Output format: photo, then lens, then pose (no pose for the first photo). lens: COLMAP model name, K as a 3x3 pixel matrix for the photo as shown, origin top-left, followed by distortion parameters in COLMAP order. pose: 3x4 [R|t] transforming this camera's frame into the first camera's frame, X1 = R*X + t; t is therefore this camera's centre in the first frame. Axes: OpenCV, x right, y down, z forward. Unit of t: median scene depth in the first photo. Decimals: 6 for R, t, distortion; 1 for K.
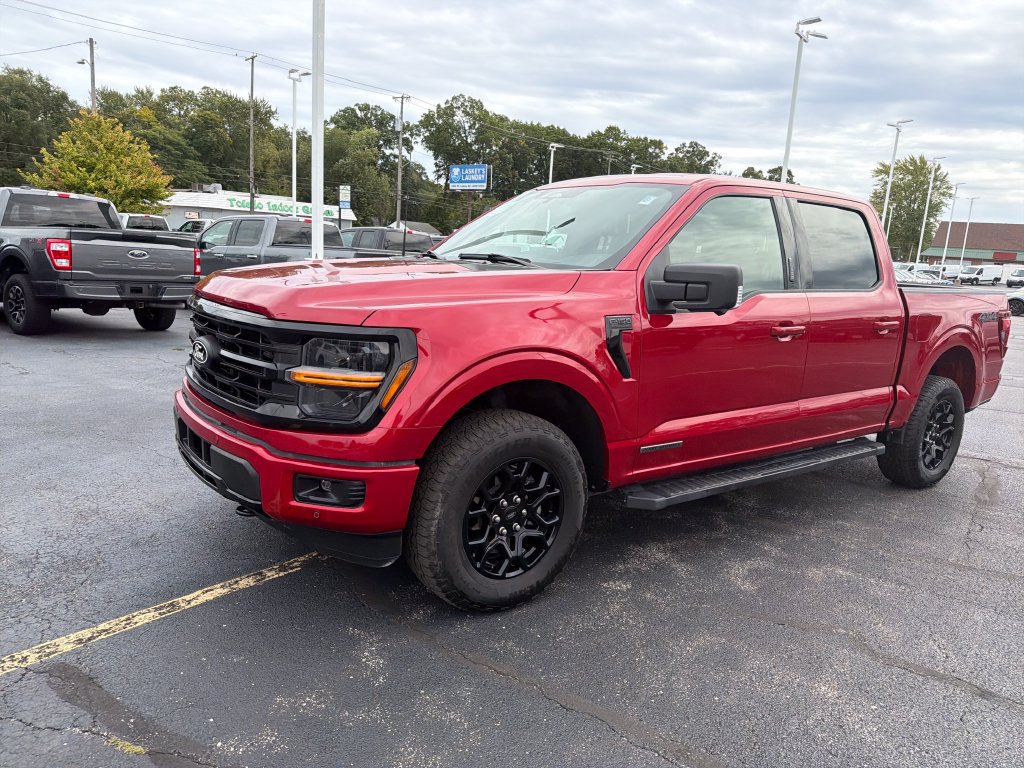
lens RADIAL K [[732.7, 0, 520.7], [0, 732.7, 389.3], [0, 0, 1]] dist [0.031601, -0.035037]
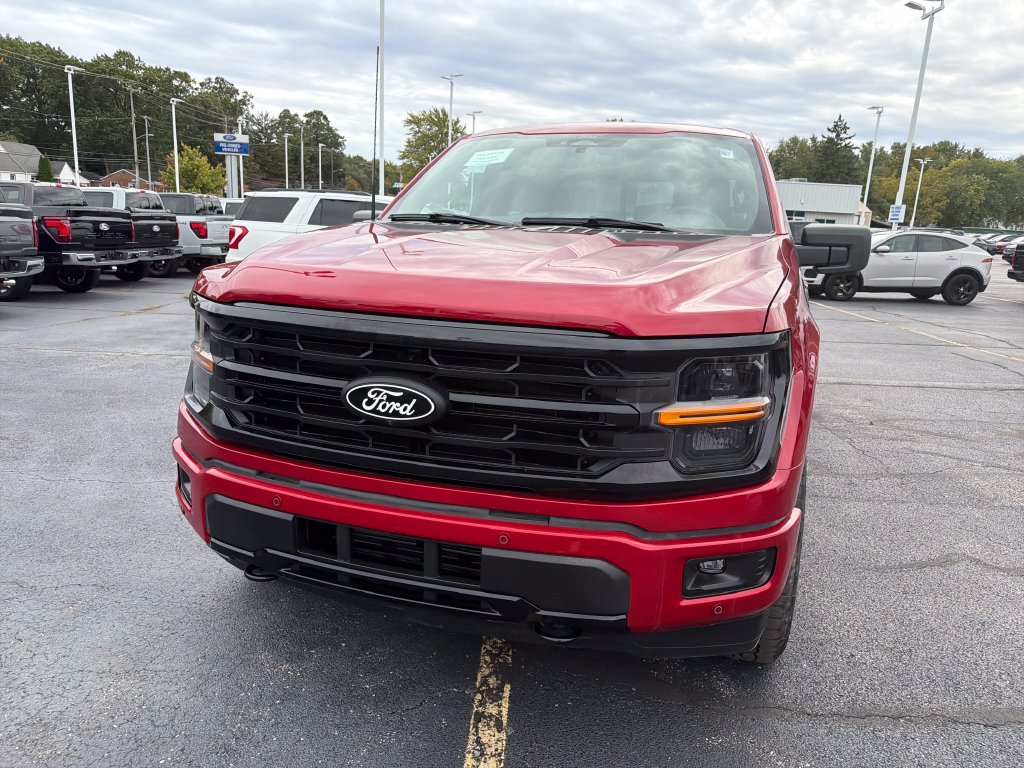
lens RADIAL K [[732.7, 0, 516.9], [0, 732.7, 383.6], [0, 0, 1]] dist [0.031601, -0.035037]
pose [[0.825021, -0.145682, 0.546001, -0.206045], [0.110696, 0.989143, 0.096654, -0.034055], [-0.554154, -0.019302, 0.832191, 0.139319]]
